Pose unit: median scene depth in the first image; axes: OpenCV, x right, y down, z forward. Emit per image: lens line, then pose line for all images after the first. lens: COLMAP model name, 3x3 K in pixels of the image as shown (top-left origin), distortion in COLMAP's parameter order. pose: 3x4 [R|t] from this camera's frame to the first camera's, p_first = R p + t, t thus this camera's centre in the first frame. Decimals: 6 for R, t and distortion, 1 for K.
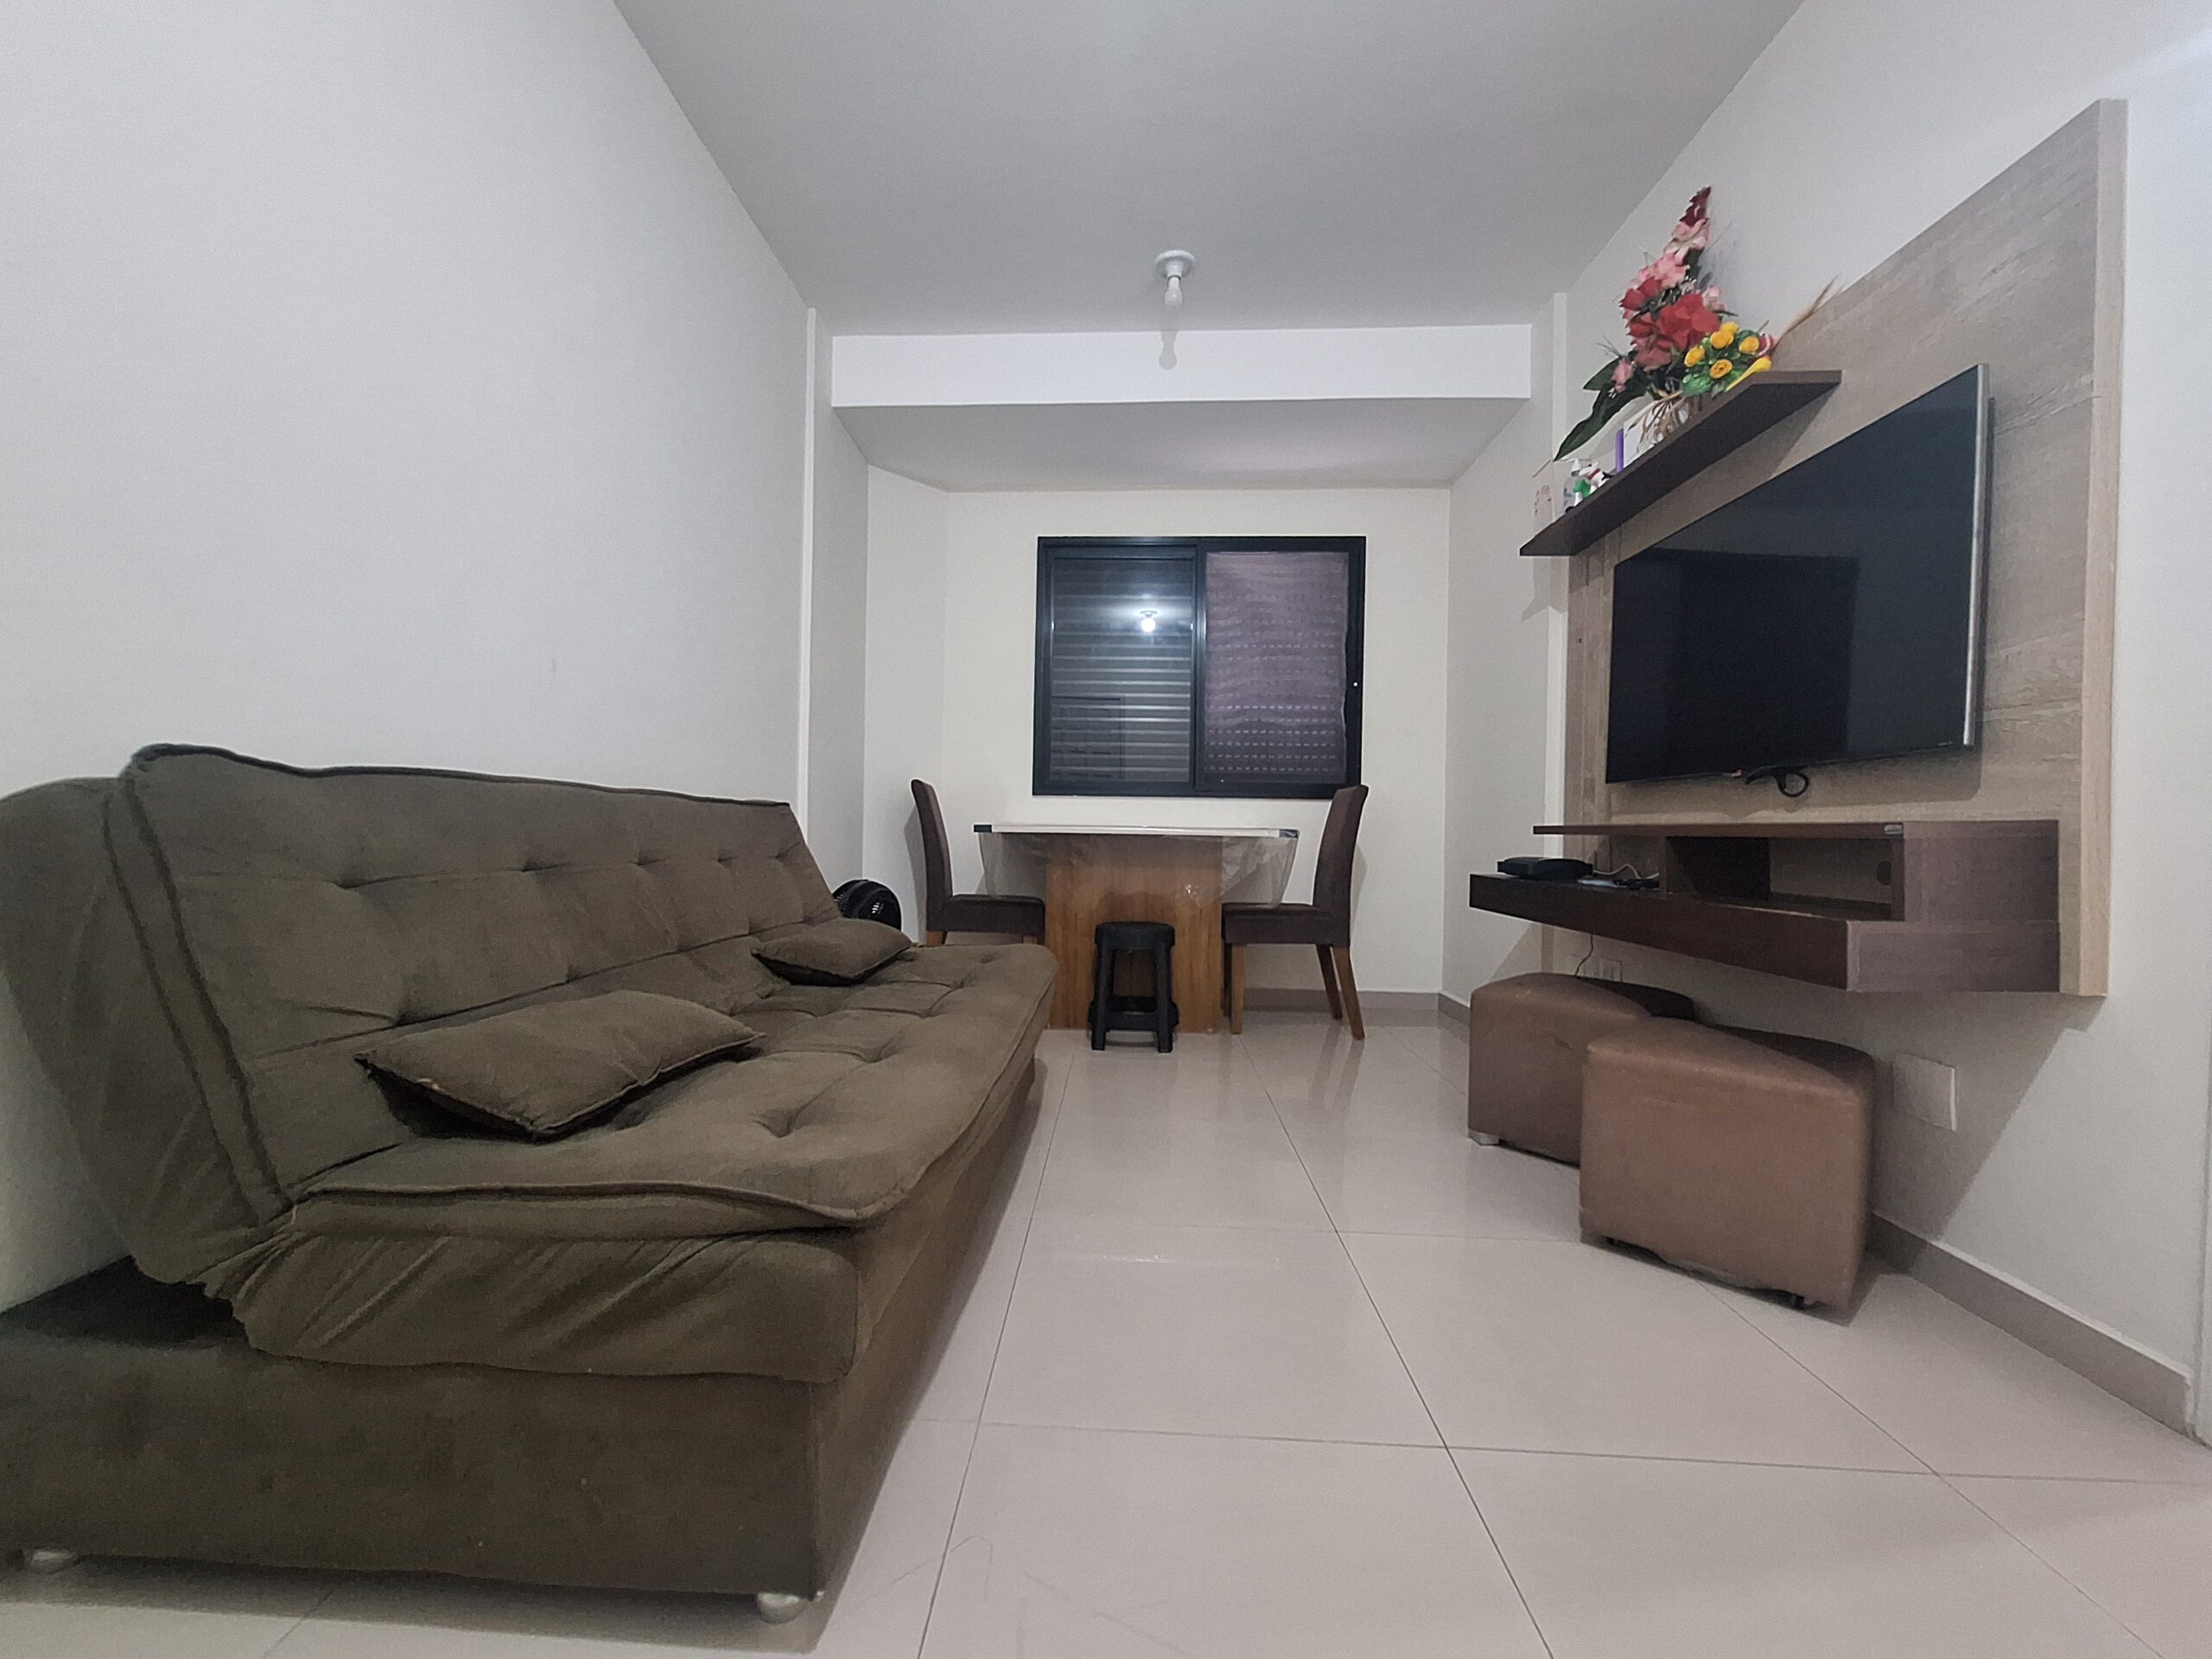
lens RADIAL K [[875.0, 0, 1089.4], [0, 875.0, 840.6], [0, 0, 1]] dist [-0.005462, 0.001554]
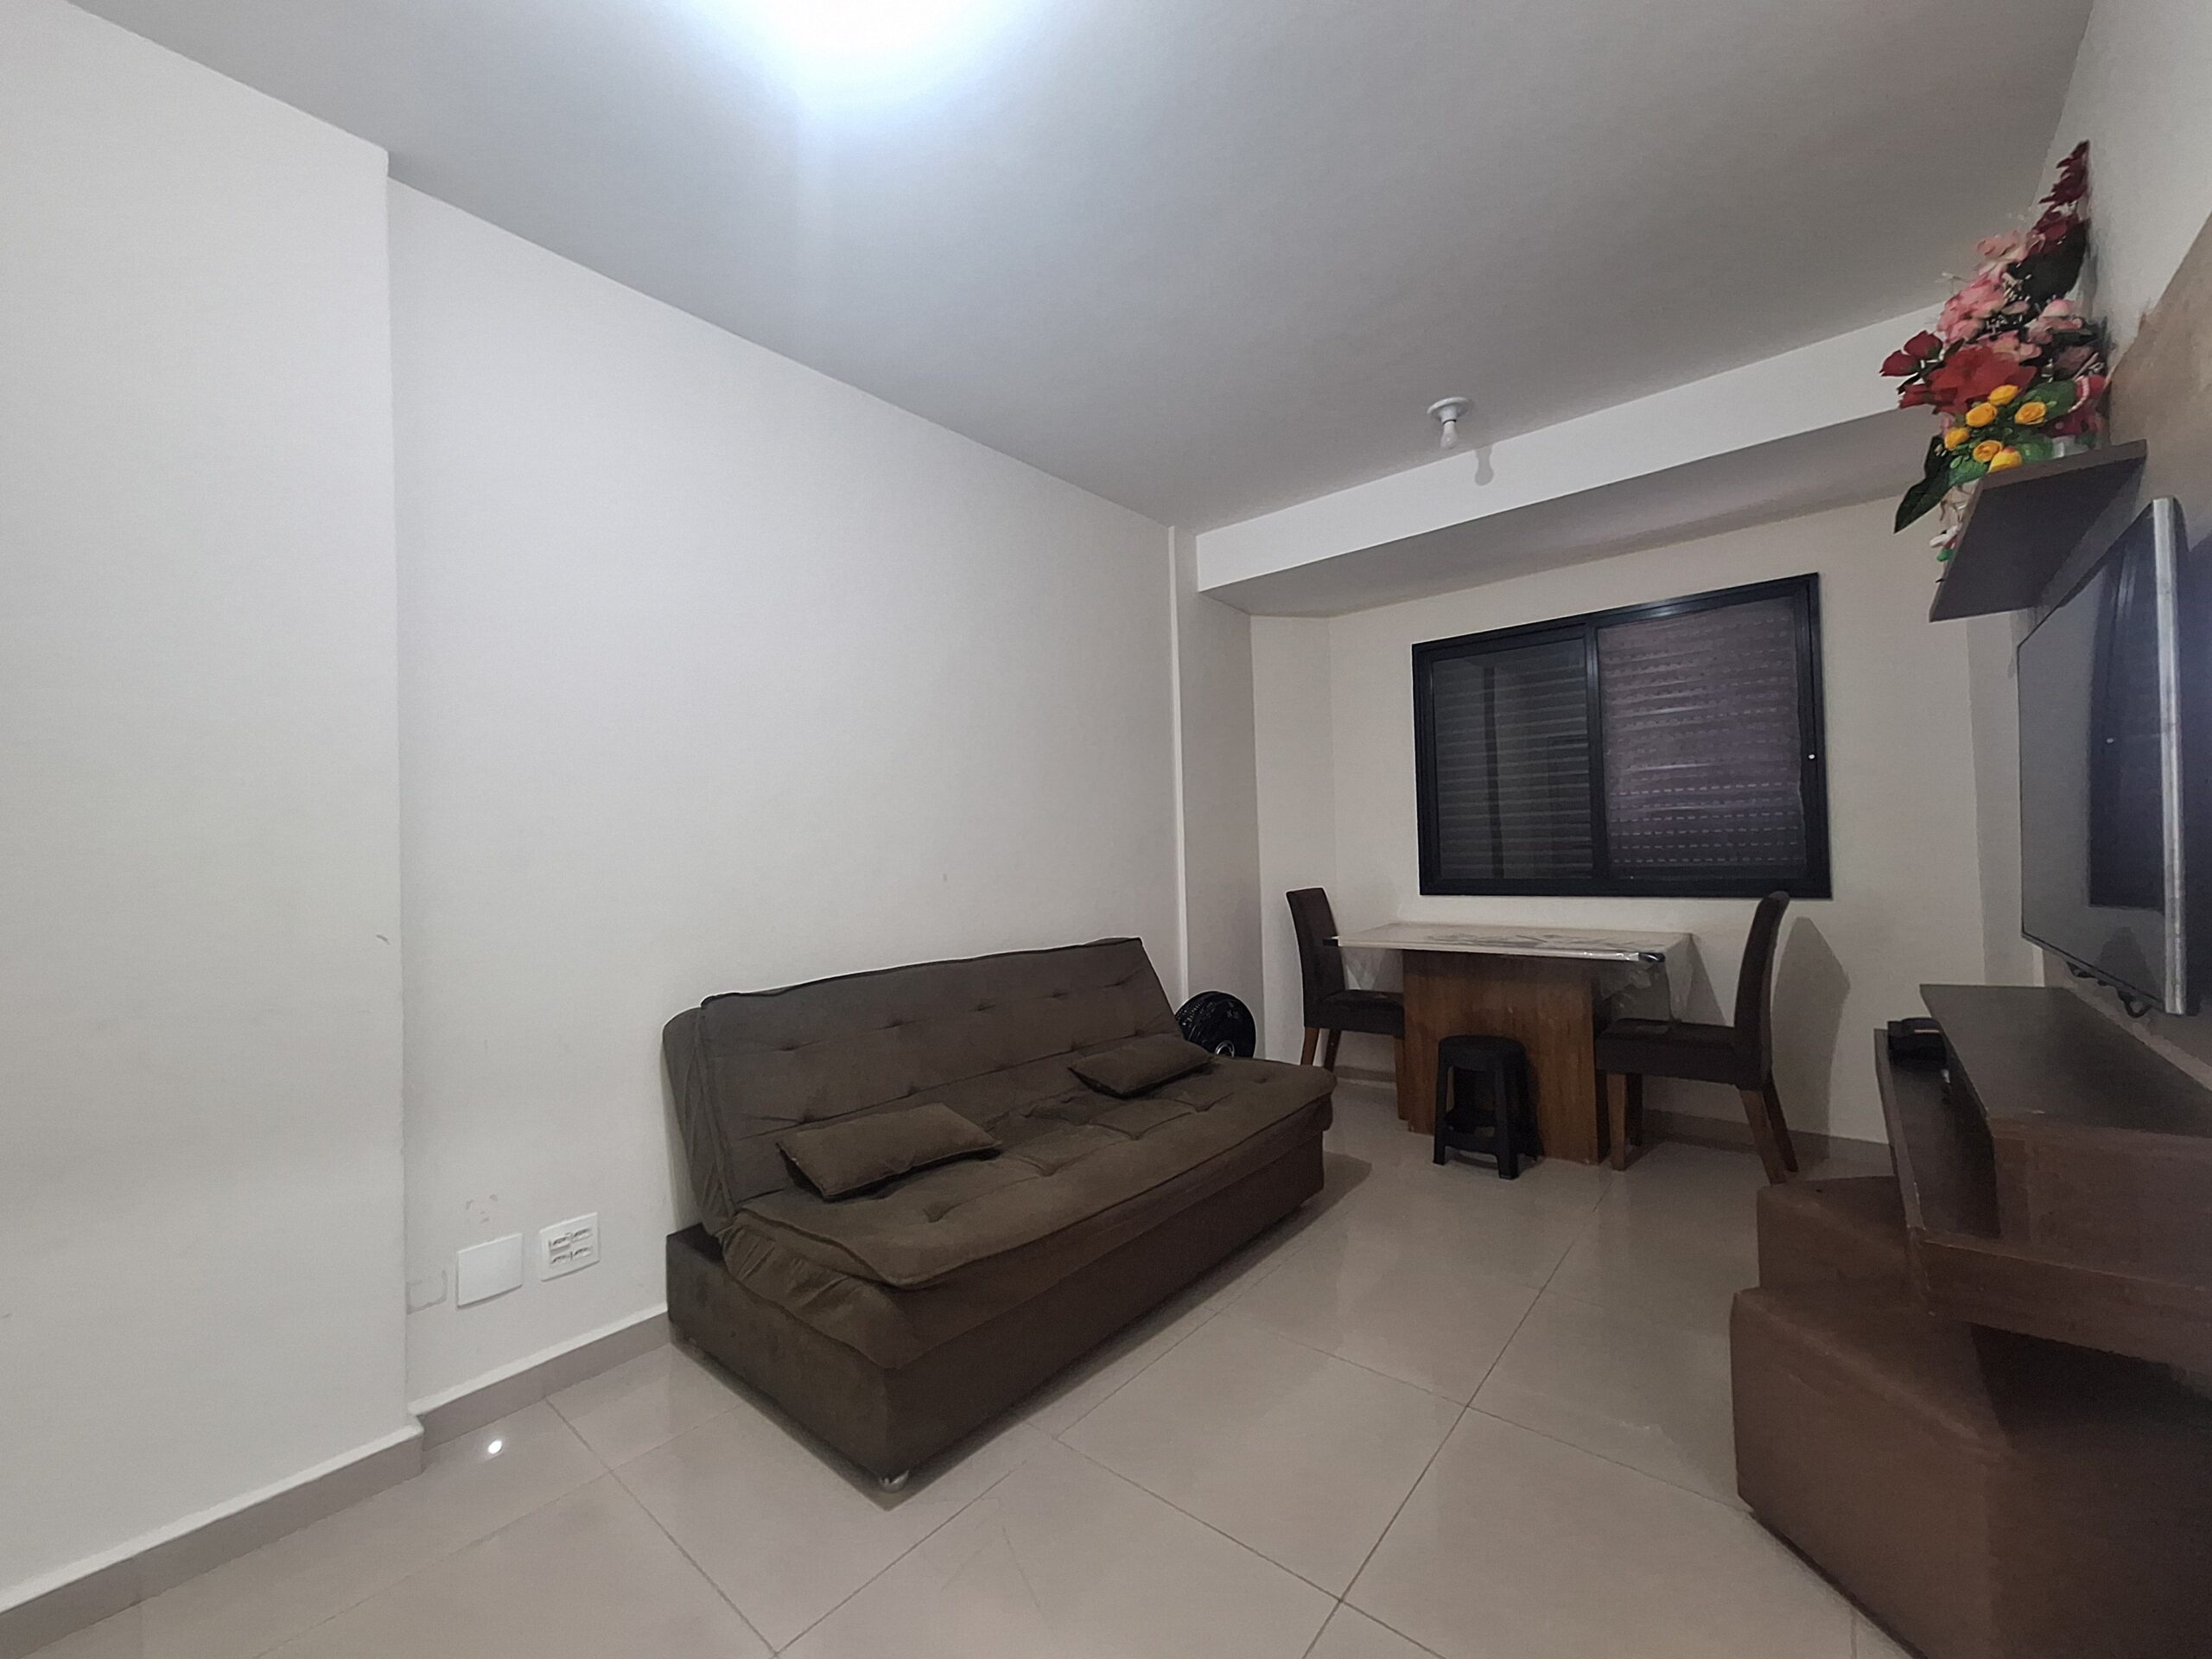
lens RADIAL K [[875.0, 0, 1090.0], [0, 875.0, 849.1], [0, 0, 1]] dist [-0.005462, 0.001554]
pose [[0.791033, -0.042365, -0.610305, 0.489465], [0.031924, 0.999099, -0.027977, -0.170031], [0.610940, 0.002648, 0.791672, -0.089199]]
